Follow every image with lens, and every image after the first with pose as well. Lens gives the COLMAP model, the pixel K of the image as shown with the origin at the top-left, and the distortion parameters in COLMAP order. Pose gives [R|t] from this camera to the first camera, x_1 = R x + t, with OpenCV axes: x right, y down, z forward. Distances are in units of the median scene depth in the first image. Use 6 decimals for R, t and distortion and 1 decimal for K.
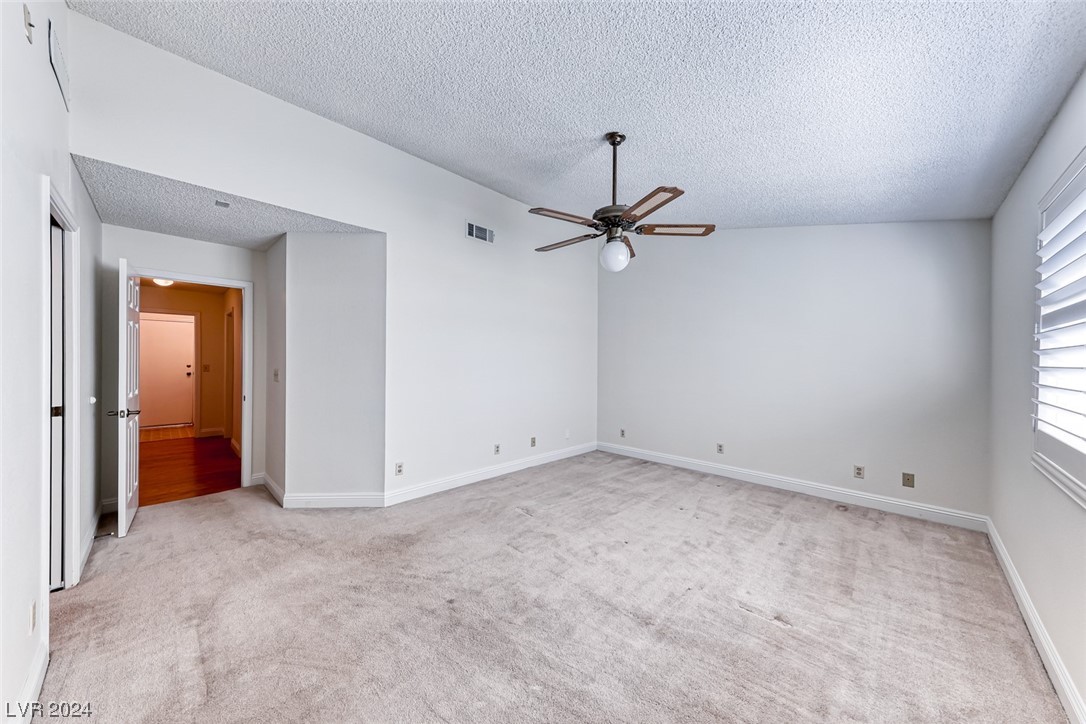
lens RADIAL K [[374.9, 0, 545.7], [0, 374.9, 360.7], [0, 0, 1]] dist [0.016754, -0.006060]
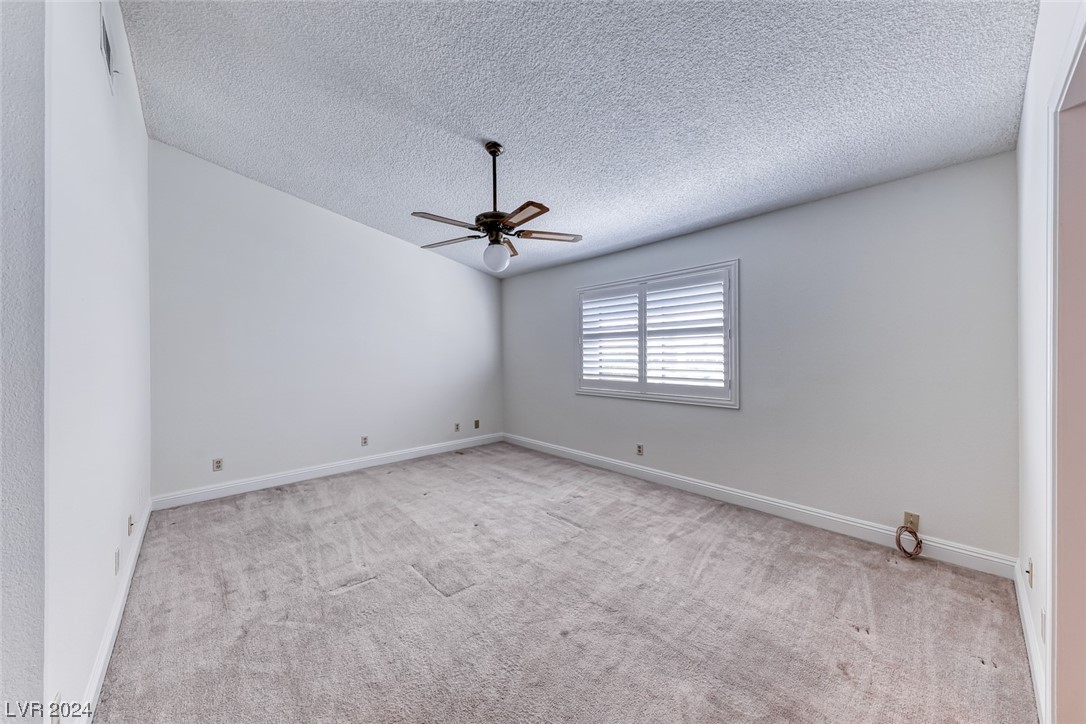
lens RADIAL K [[374.9, 0, 544.8], [0, 374.9, 355.0], [0, 0, 1]] dist [0.016754, -0.006060]
pose [[0.062746, -0.012827, 0.997947, -0.640034], [0.008293, 0.999890, 0.012330, -0.007928], [-0.997995, 0.007503, 0.062845, 0.567180]]
